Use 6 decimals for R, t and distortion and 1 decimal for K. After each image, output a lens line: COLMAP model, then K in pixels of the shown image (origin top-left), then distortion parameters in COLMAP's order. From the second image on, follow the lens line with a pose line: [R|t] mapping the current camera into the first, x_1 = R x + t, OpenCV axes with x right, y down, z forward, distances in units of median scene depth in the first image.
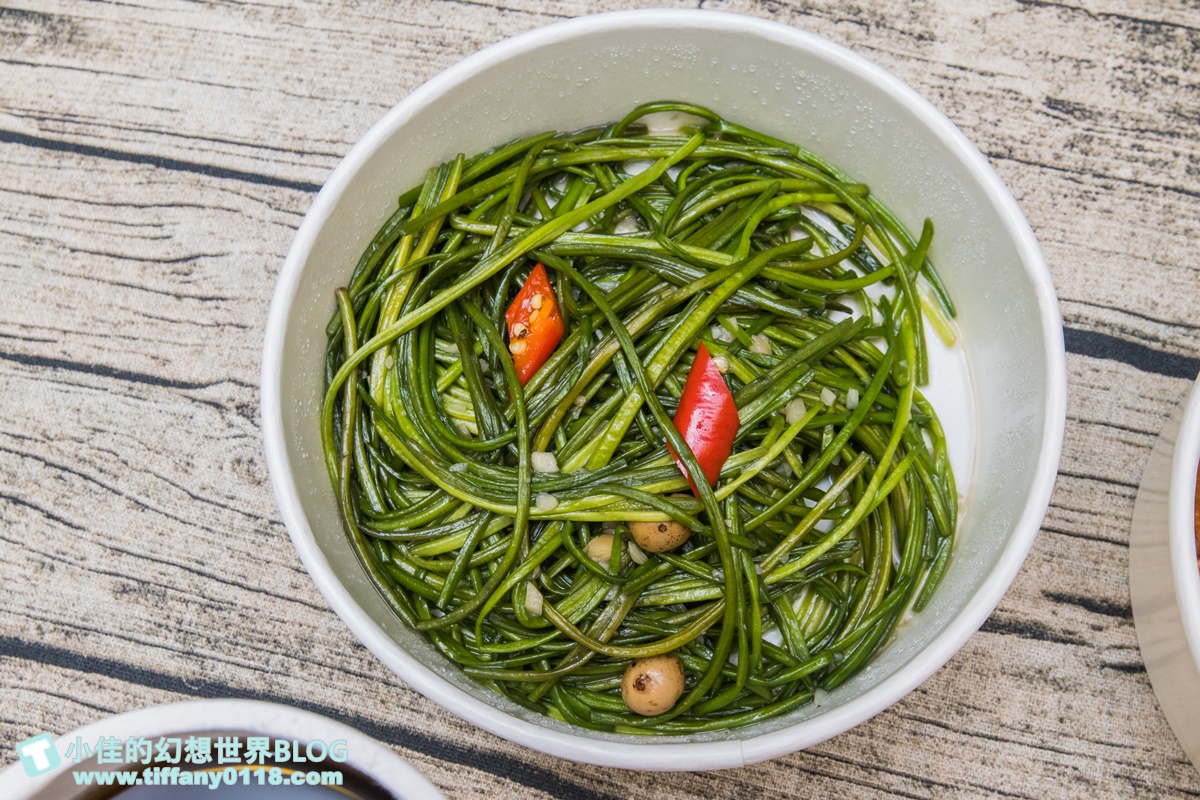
lens RADIAL K [[1383.3, 0, 595.6], [0, 1383.3, 371.3], [0, 0, 1]] dist [0.009145, -0.010040]
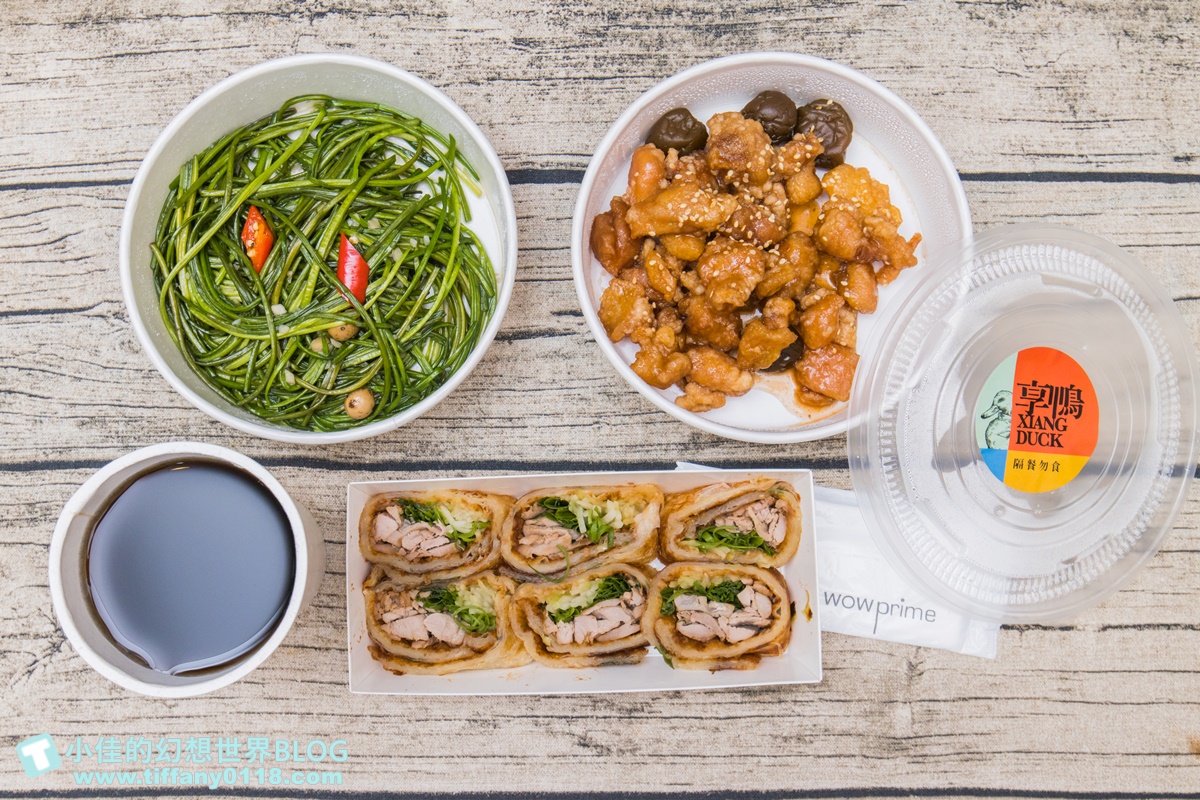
lens RADIAL K [[1289.6, 0, 535.1], [0, 1289.6, 403.3], [0, 0, 1]] dist [-0.005292, 0.011896]
pose [[0.970371, -0.235448, 0.054254, 0.173854], [0.220084, 0.953981, 0.203674, -0.093447], [-0.099712, -0.185699, 0.977534, -0.798459]]
